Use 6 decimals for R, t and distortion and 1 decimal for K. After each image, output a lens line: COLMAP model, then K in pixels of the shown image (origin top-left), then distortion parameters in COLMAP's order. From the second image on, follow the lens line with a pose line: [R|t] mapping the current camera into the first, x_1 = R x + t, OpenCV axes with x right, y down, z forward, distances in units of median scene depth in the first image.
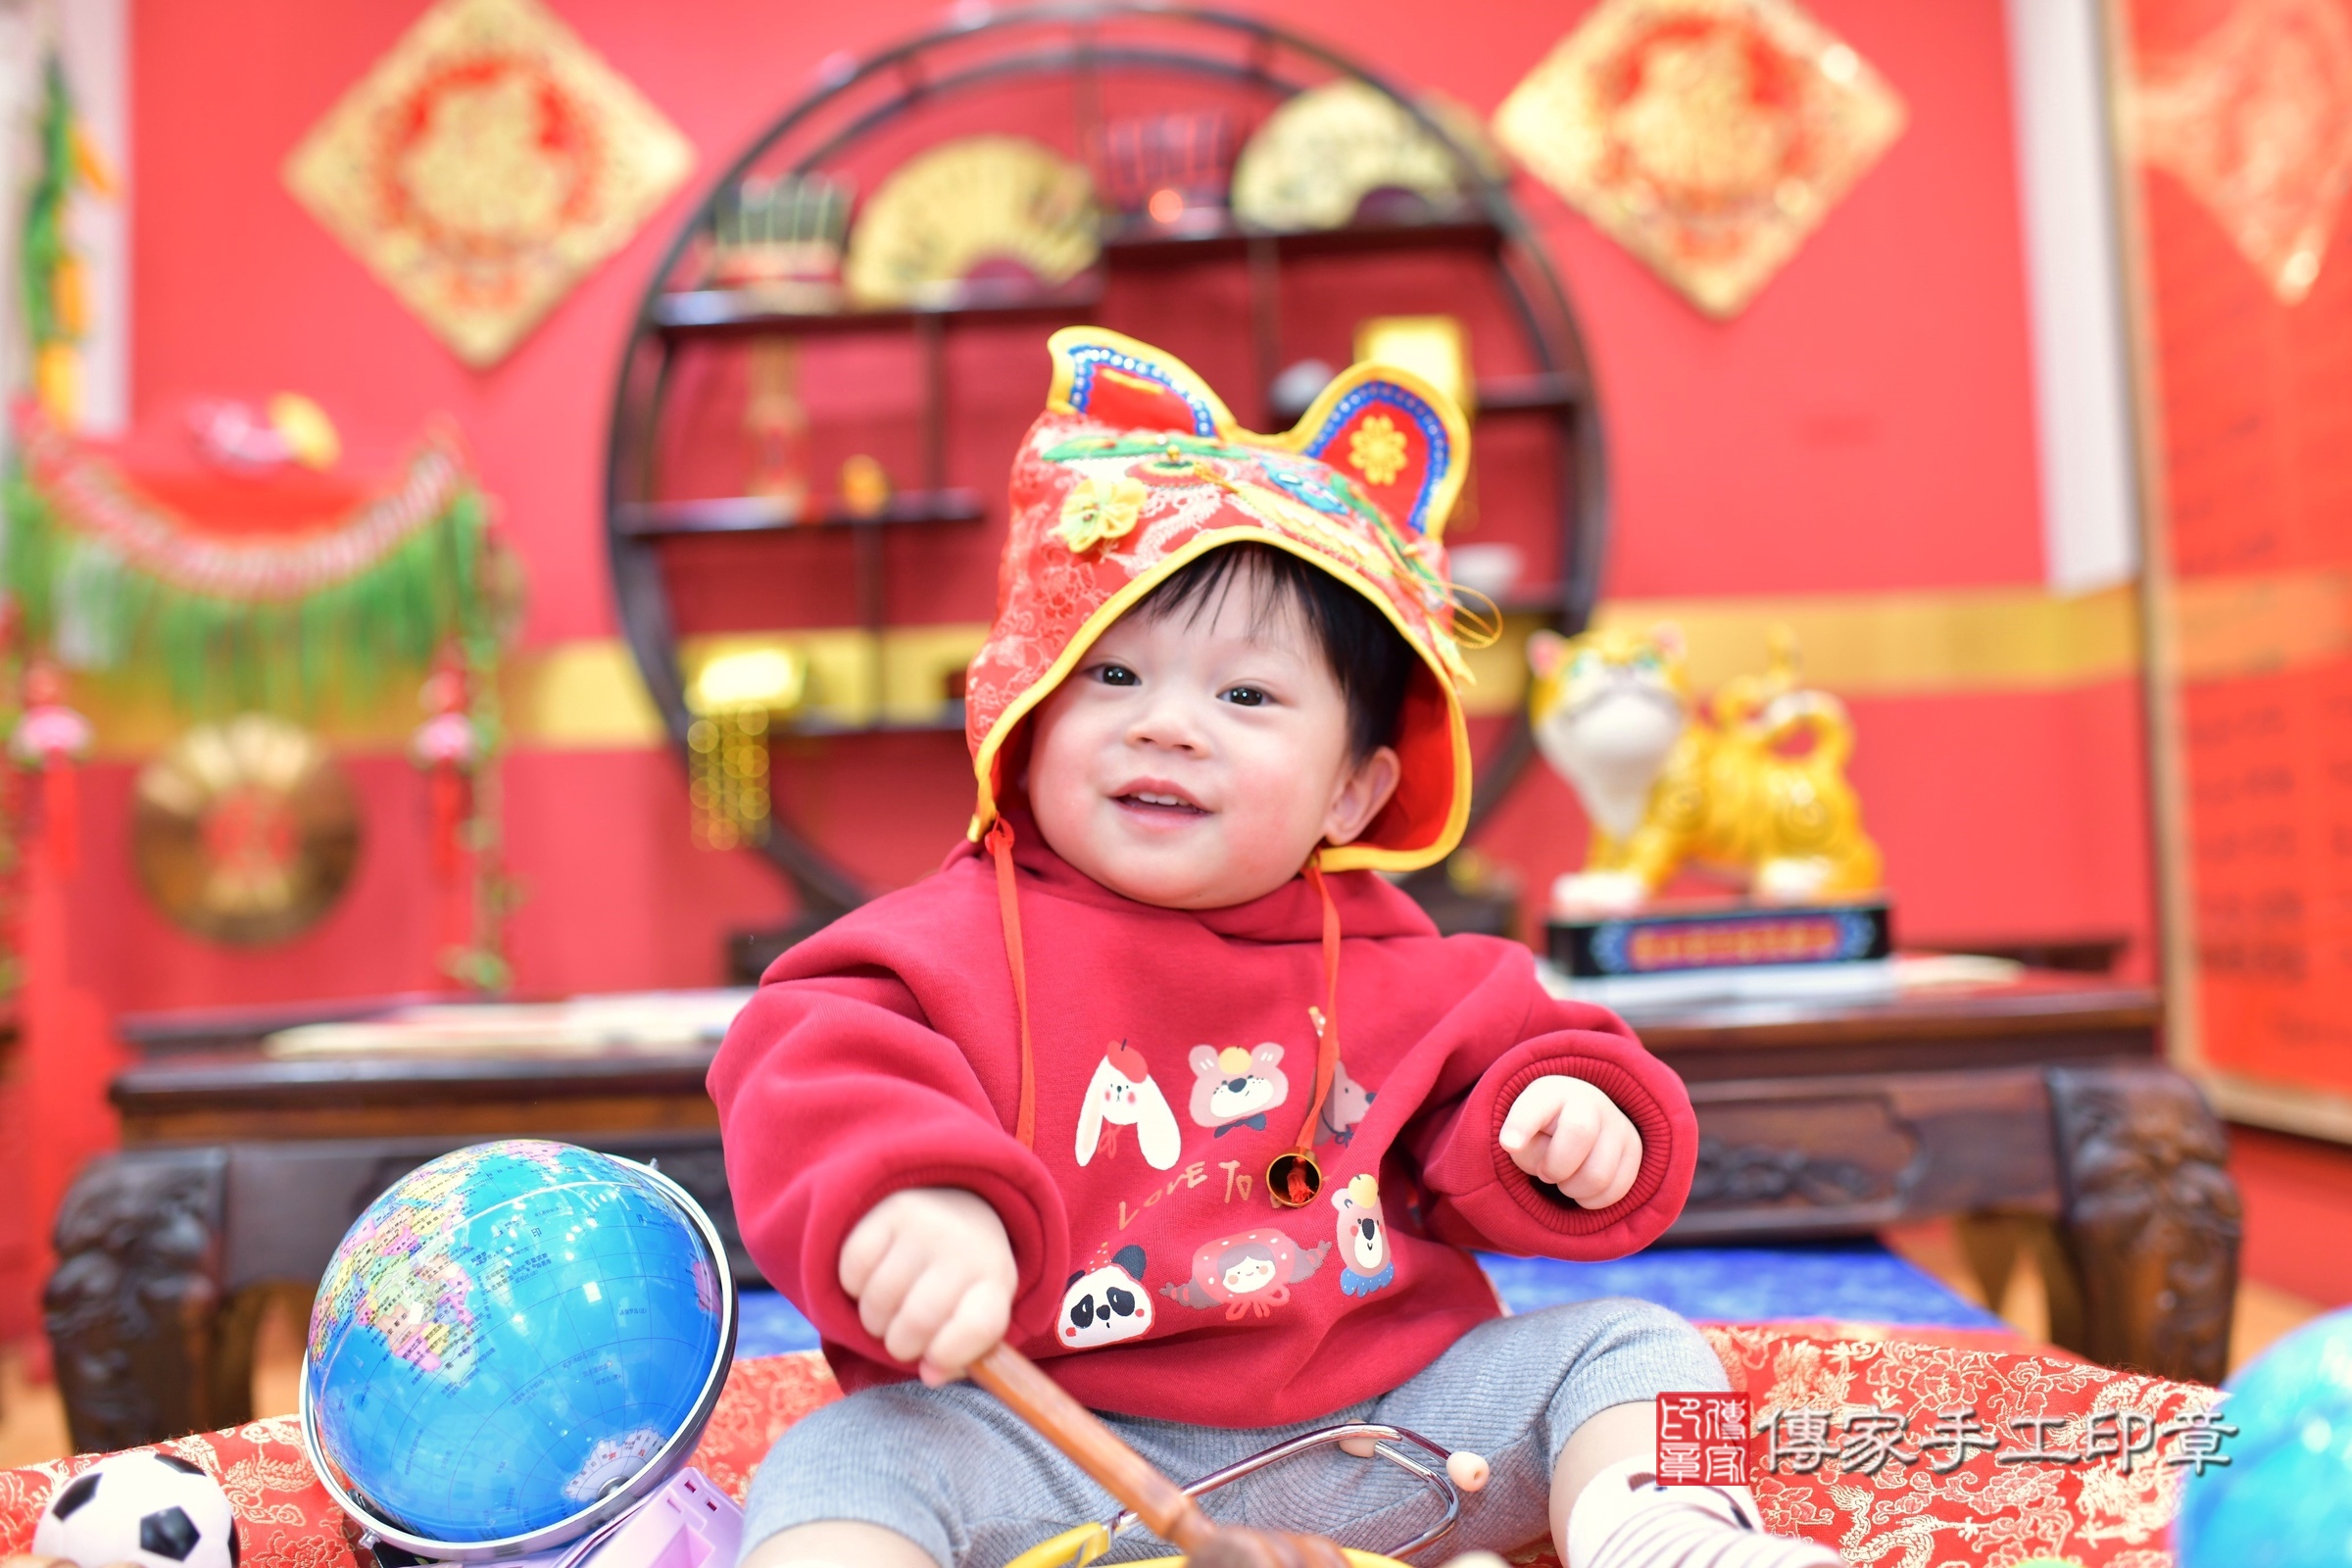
lens RADIAL K [[2404.2, 0, 1180.7], [0, 2404.2, 780.3], [0, 0, 1]] dist [-0.107422, 0.126166]
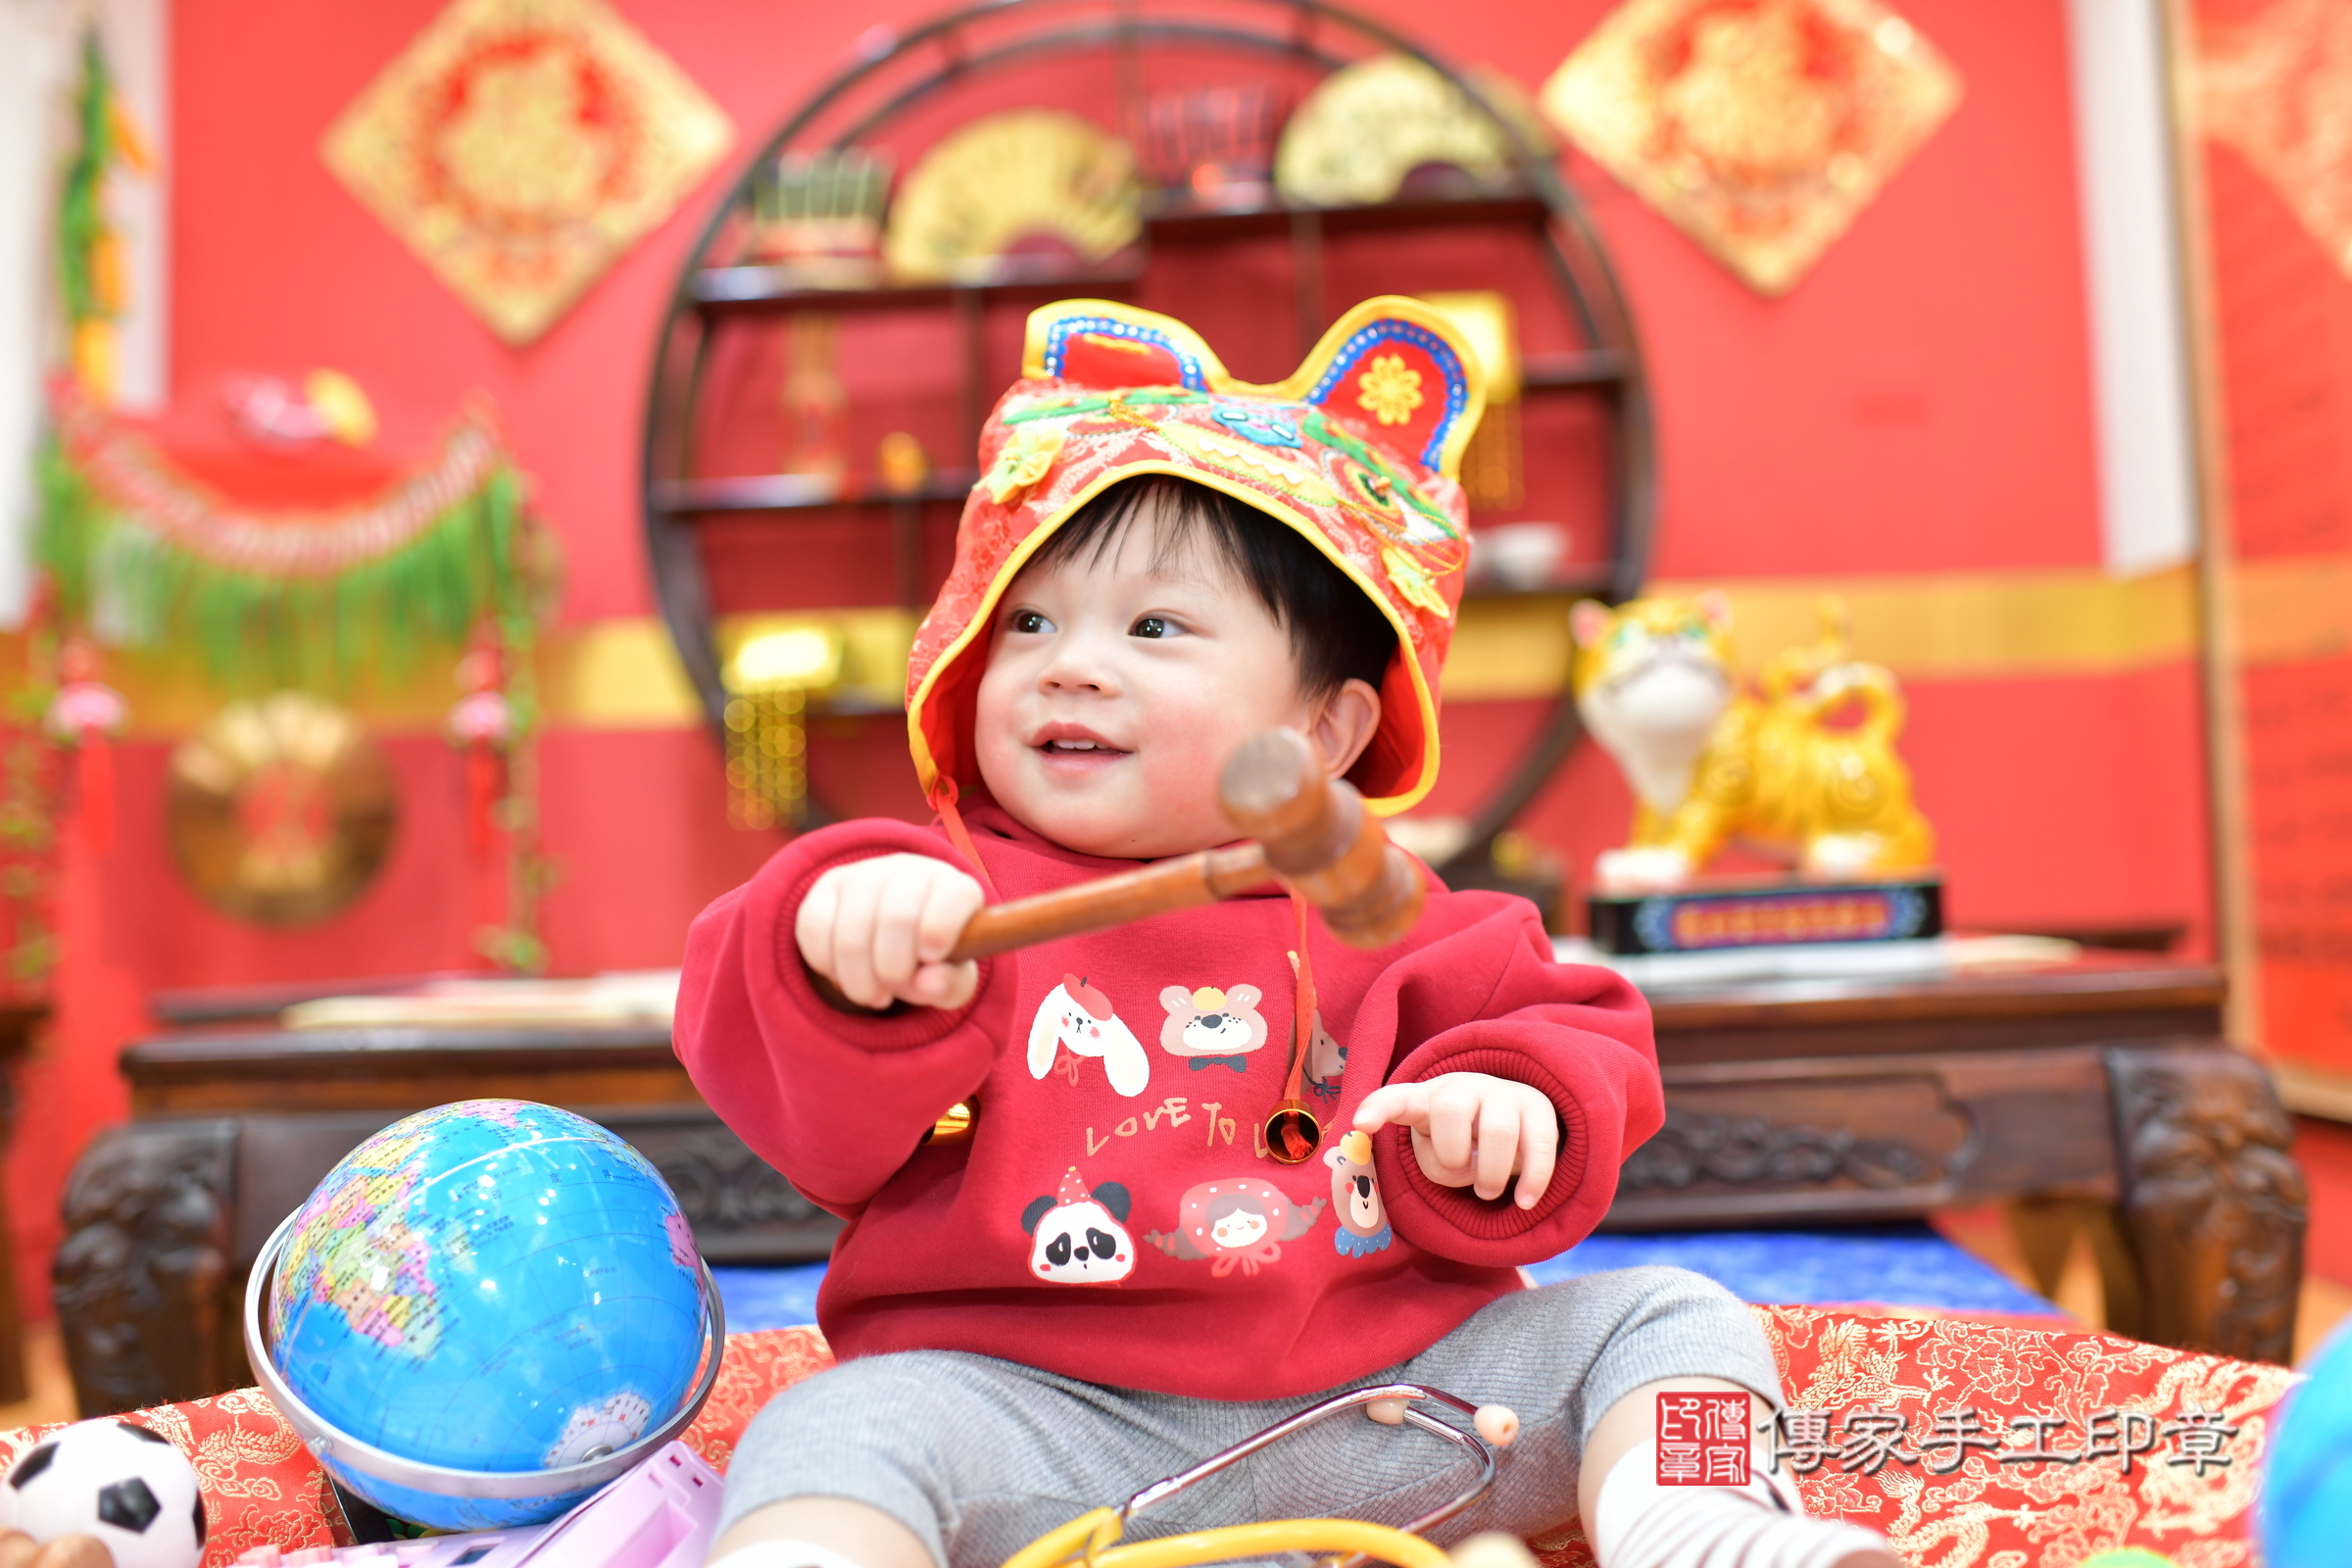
lens RADIAL K [[2404.2, 0, 1180.7], [0, 2404.2, 780.3], [0, 0, 1]] dist [-0.107422, 0.126166]
pose [[0.999788, 0.003298, -0.020306, 0.003406], [-0.003232, 0.999990, 0.003246, 0.004683], [0.020317, -0.003179, 0.999789, 0.011783]]
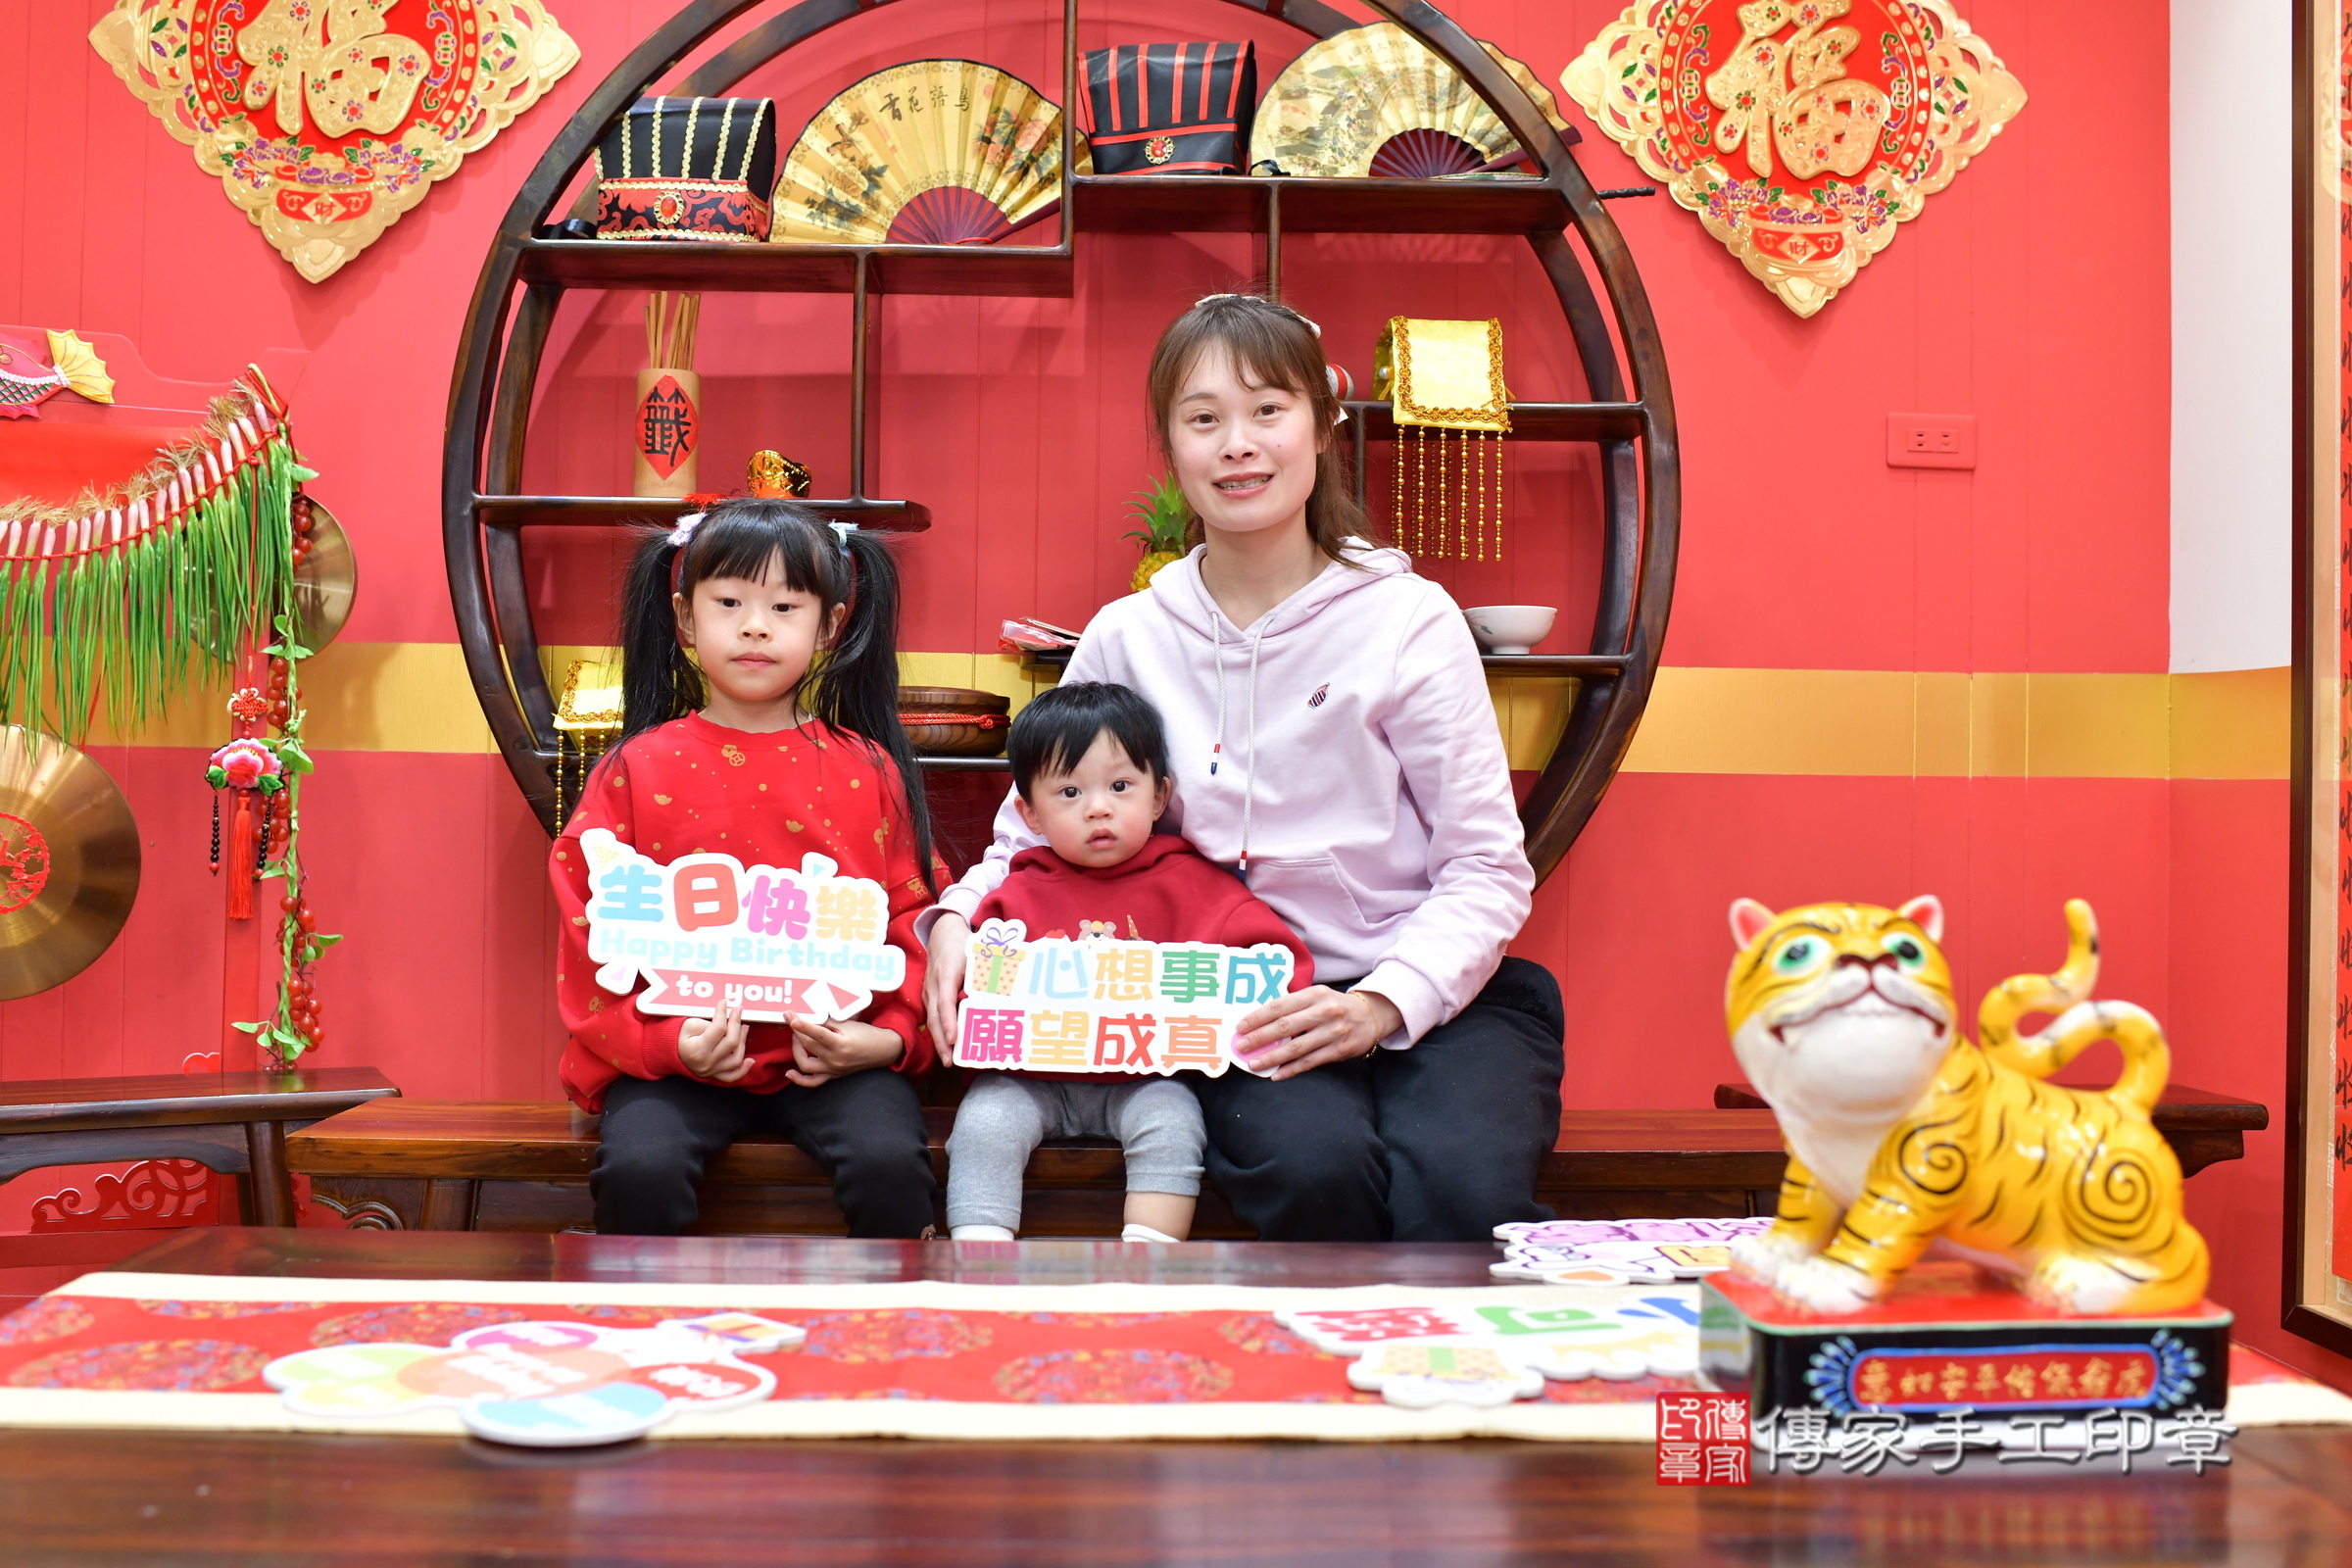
lens RADIAL K [[2404.2, 0, 1180.7], [0, 2404.2, 780.3], [0, 0, 1]] dist [-0.107422, 0.126166]
pose [[0.997534, 0.055998, 0.042309, -0.022232], [-0.057764, 0.997457, 0.041756, -0.061664], [-0.039863, -0.044097, 0.998232, 0.178318]]
